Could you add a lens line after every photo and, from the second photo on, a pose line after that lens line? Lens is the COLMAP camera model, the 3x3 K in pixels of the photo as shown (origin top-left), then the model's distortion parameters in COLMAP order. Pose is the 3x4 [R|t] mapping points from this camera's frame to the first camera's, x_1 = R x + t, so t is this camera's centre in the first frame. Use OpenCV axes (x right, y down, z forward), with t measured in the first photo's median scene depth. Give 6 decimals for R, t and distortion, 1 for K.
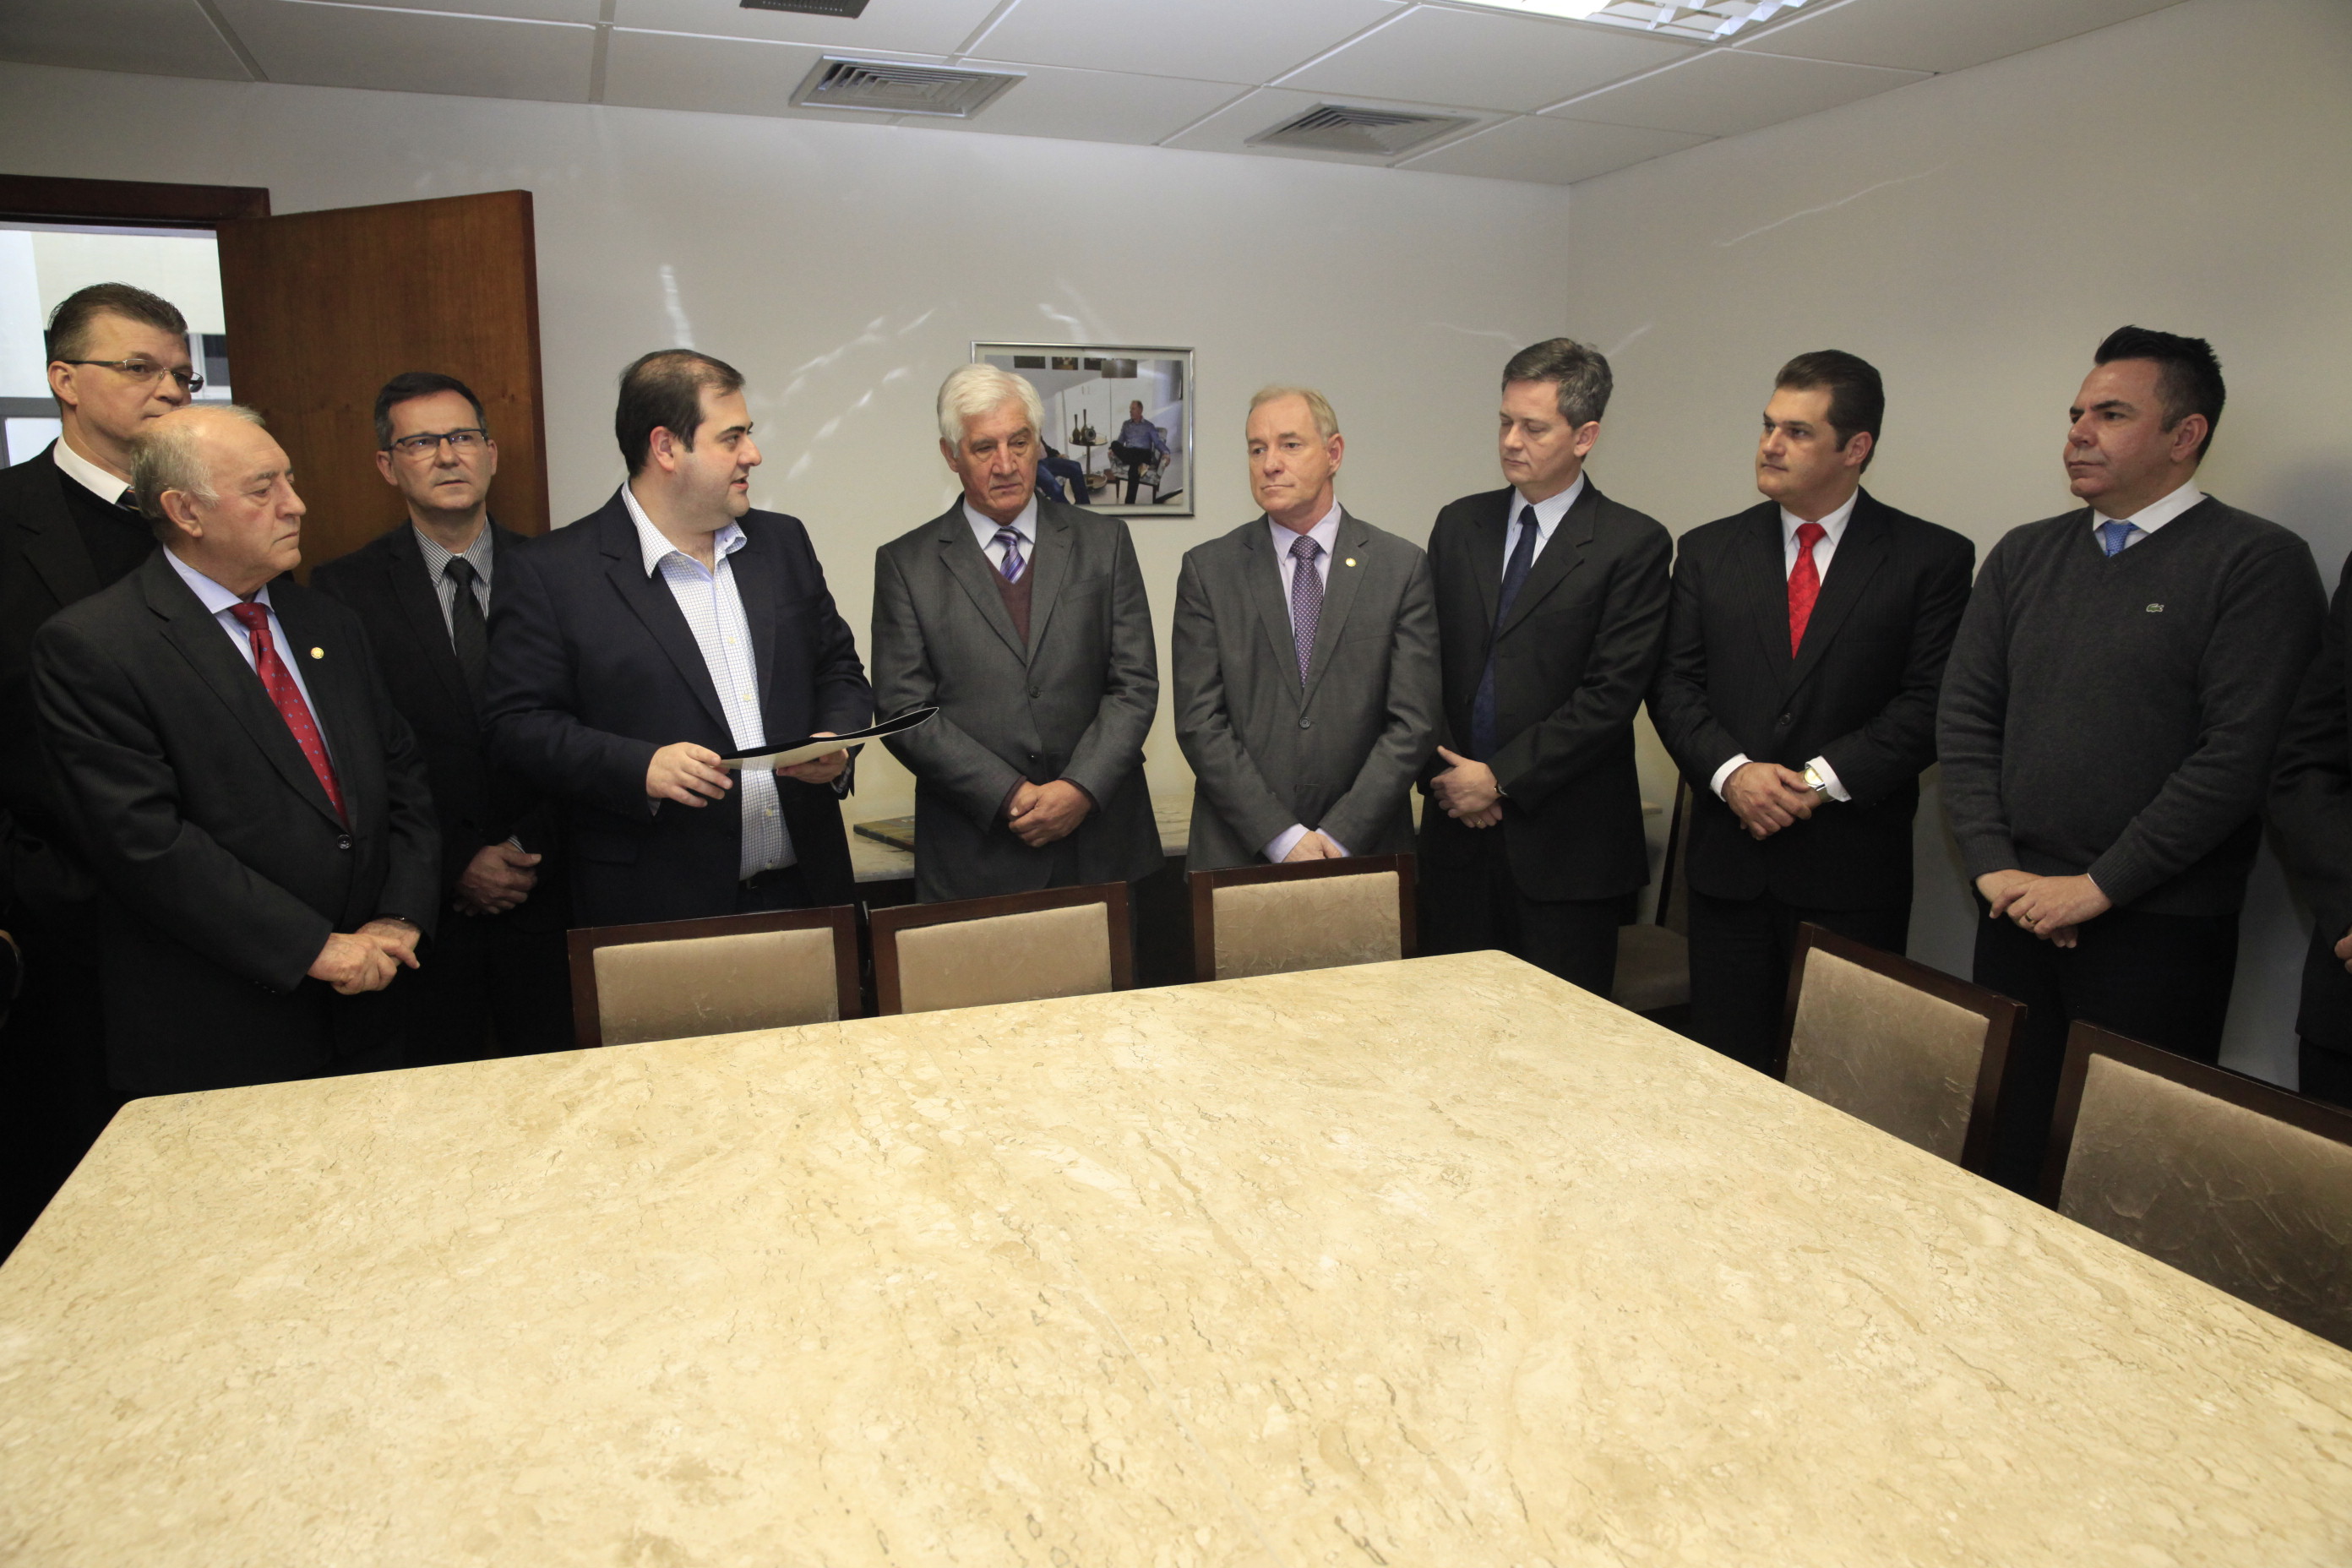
lens RADIAL K [[1572.1, 0, 1193.0], [0, 1572.1, 789.0], [0, 0, 1]] dist [-0.106876, 0.073729]
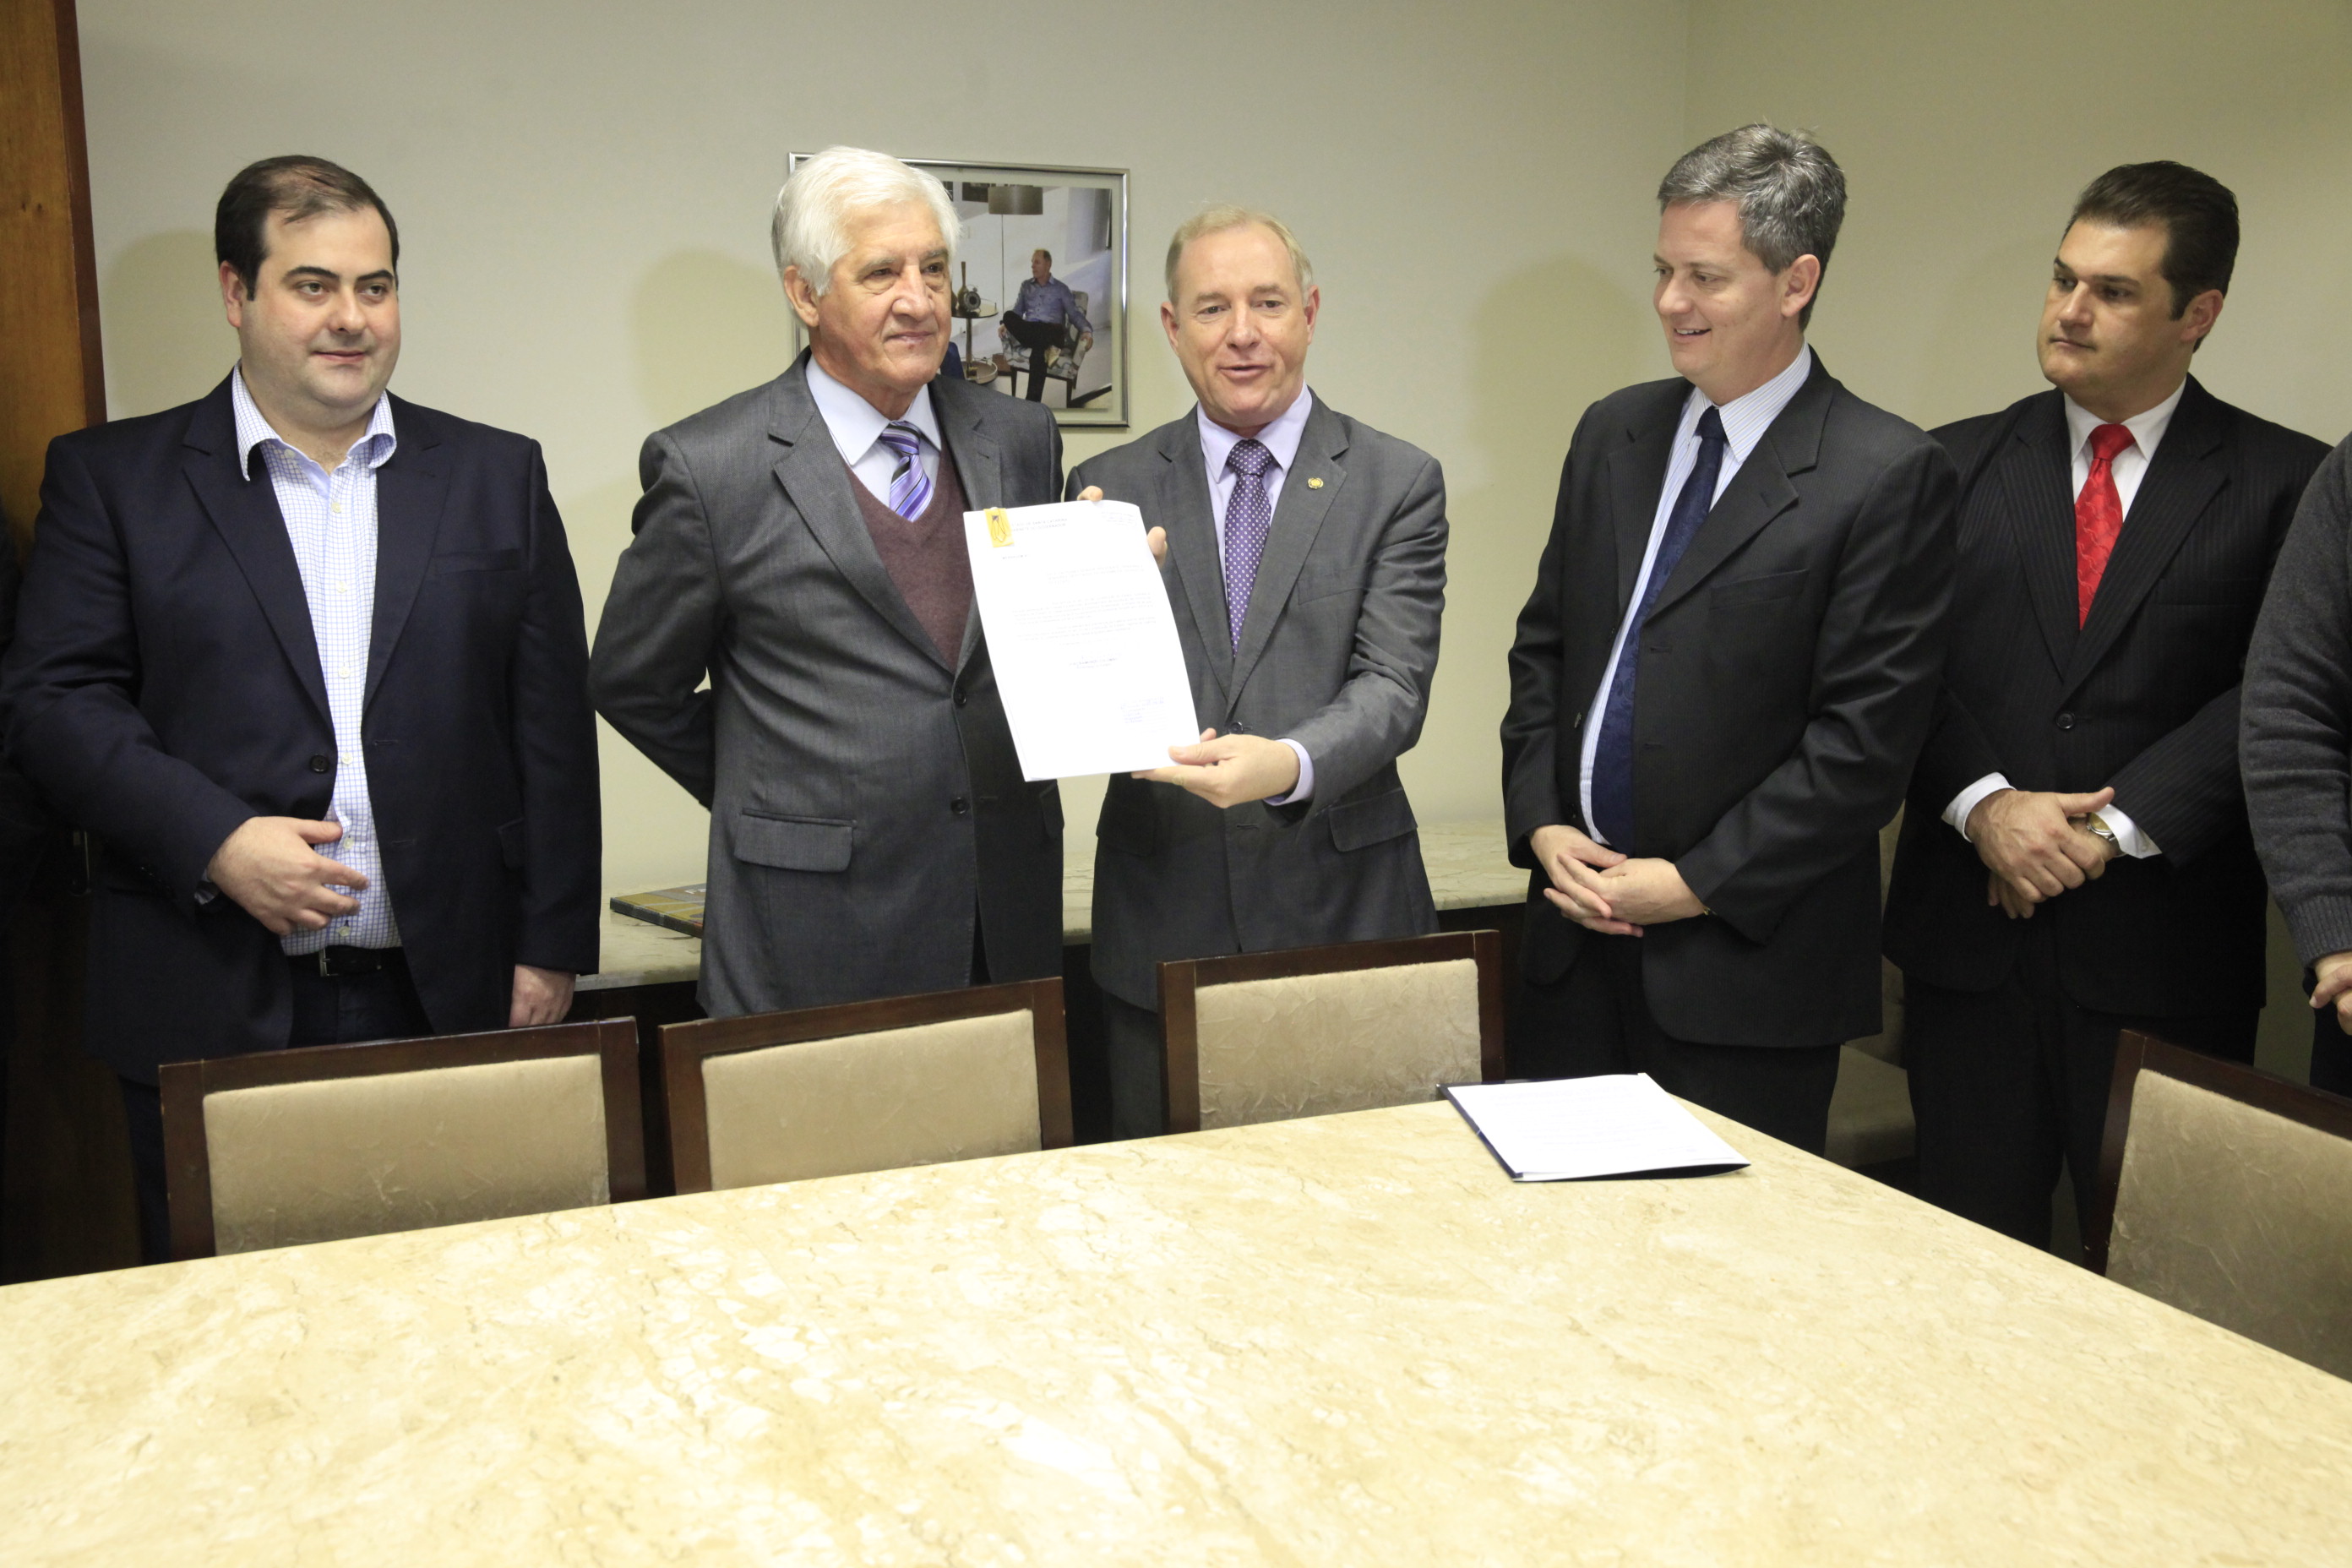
lens RADIAL K [[2307.7, 0, 1193.1], [0, 2307.7, 782.2], [0, 0, 1]] dist [0.006989, 0.000000]
pose [[0.998671, -0.005696, 0.051214, -0.048097], [0.007300, 0.999487, -0.031189, 0.011944], [-0.051010, 0.031521, 0.998201, 0.070689]]
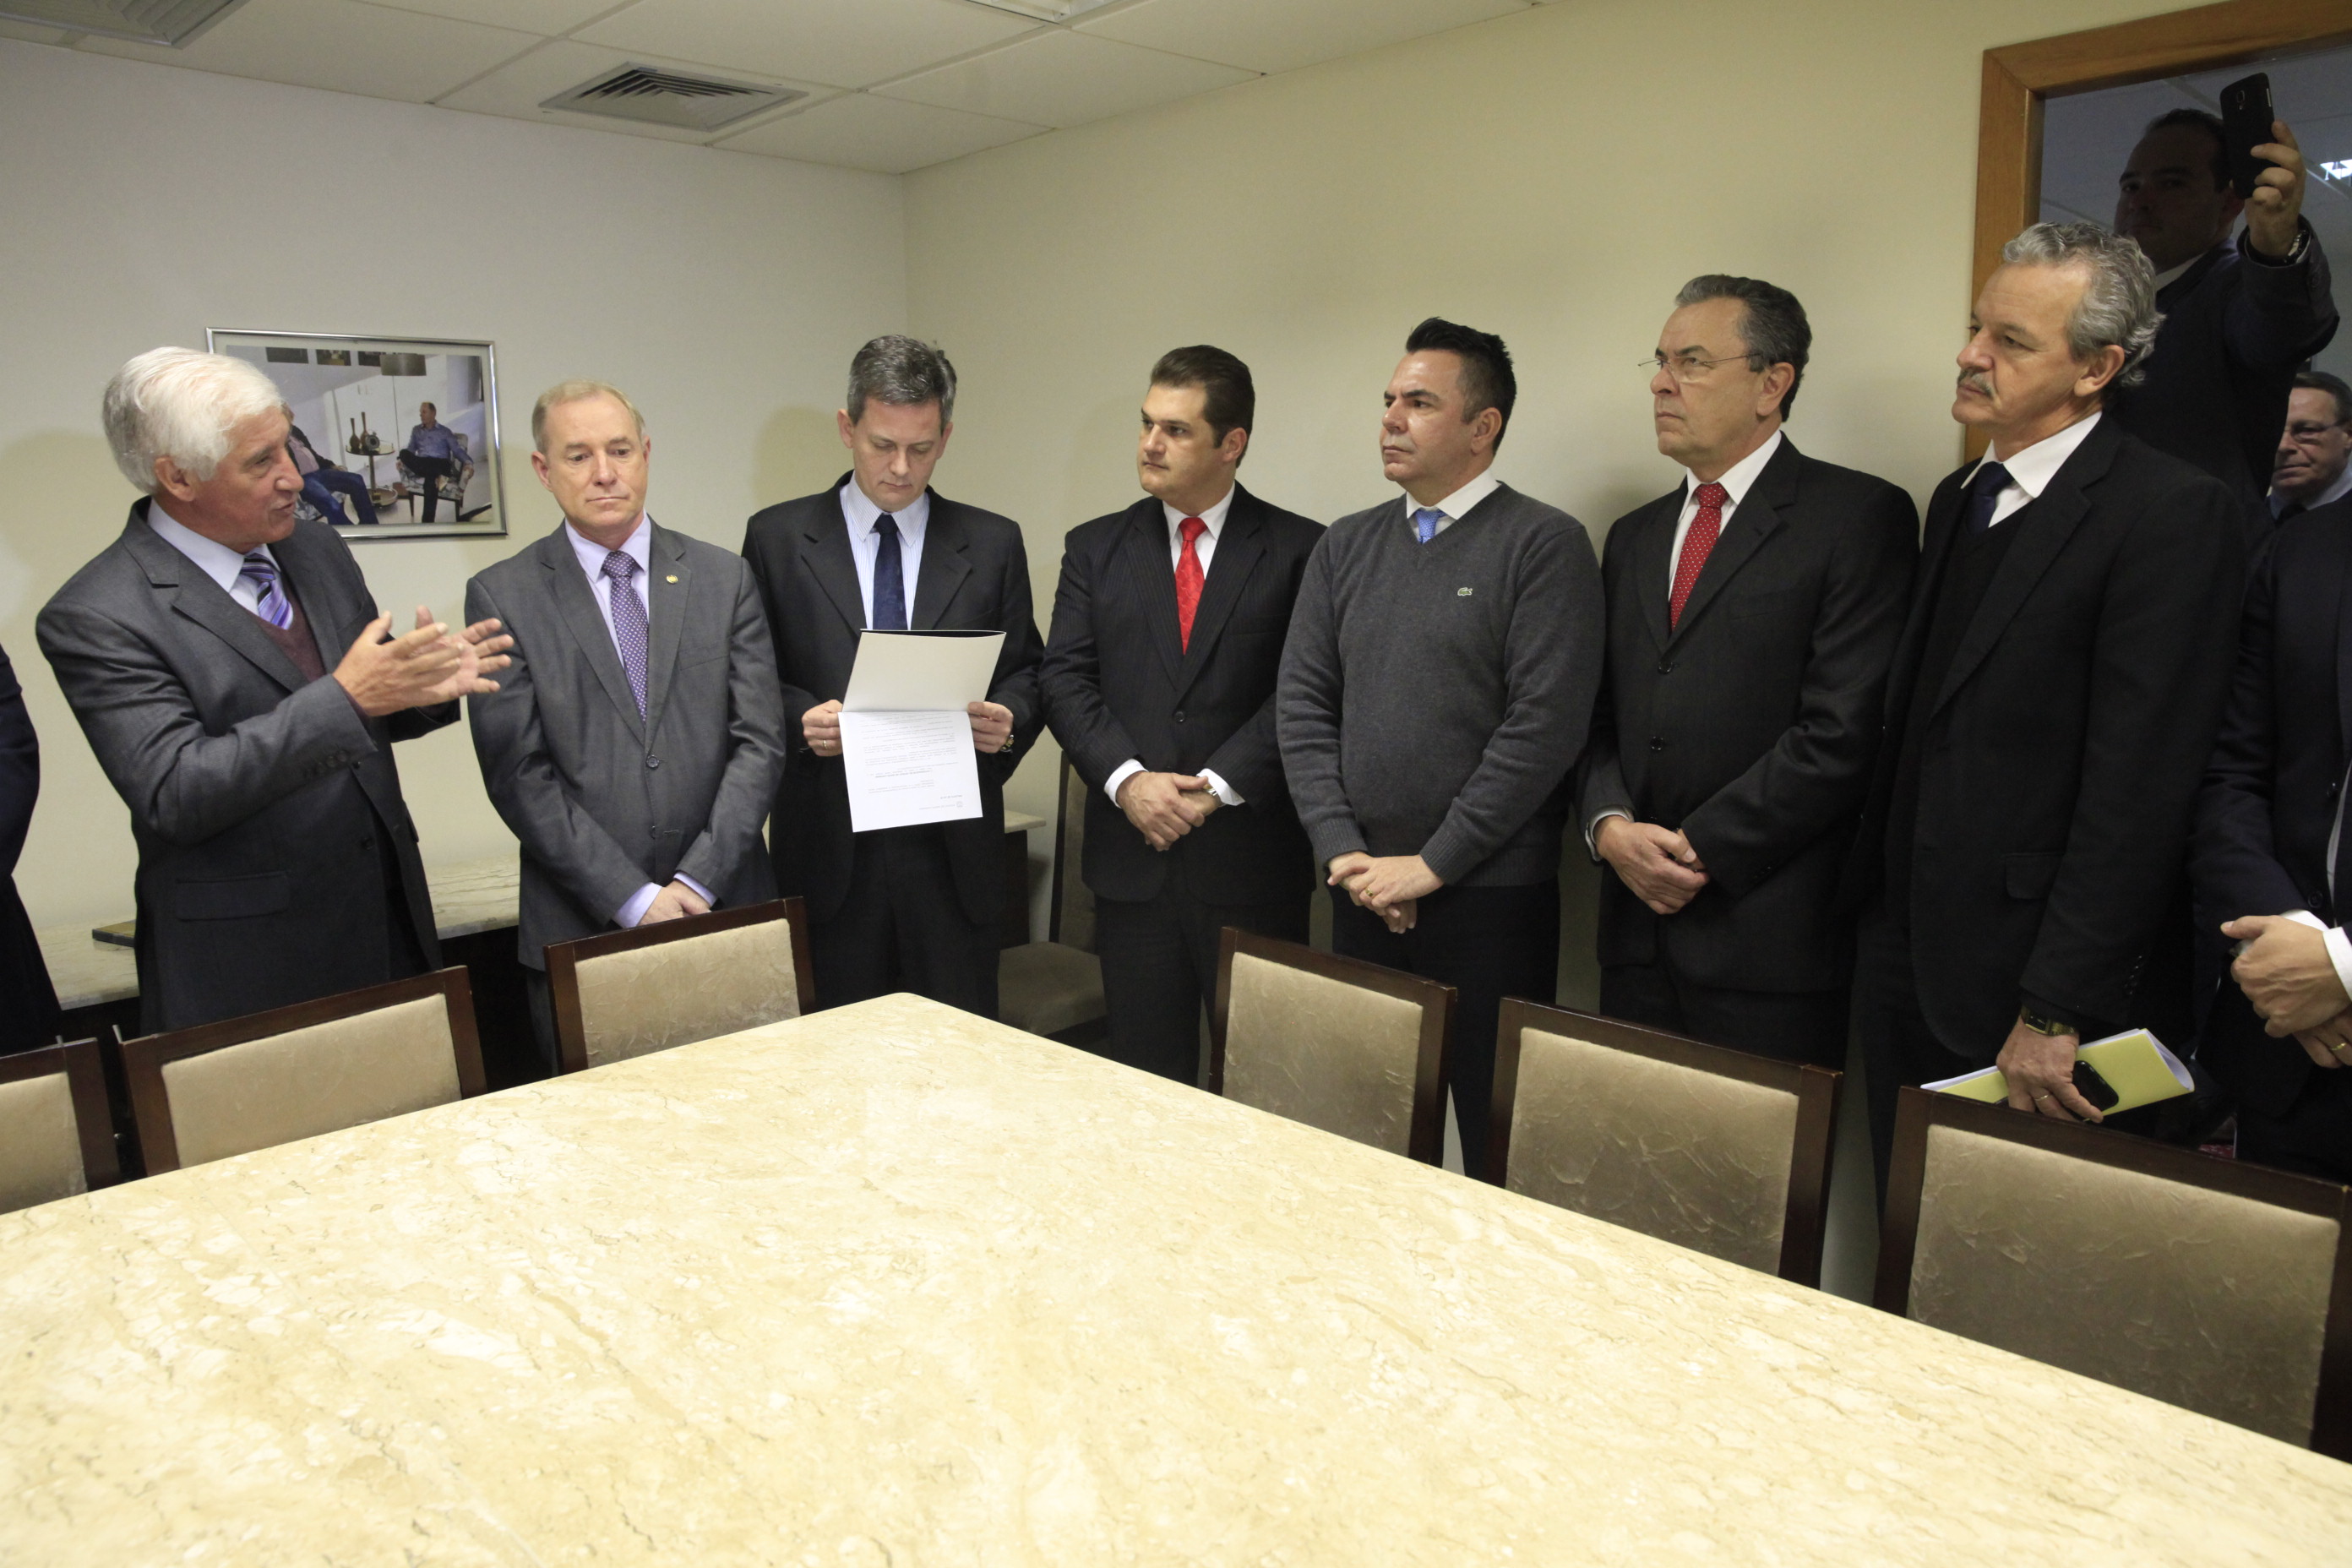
lens RADIAL K [[1609.4, 0, 1171.5], [0, 1609.4, 787.5], [0, 0, 1]] dist [-0.102150, 0.074386]
pose [[0.920478, -0.080519, 0.382409, -0.014477], [0.086355, 0.996263, 0.001910, -0.006522], [-0.381134, 0.031265, 0.923991, 0.099390]]
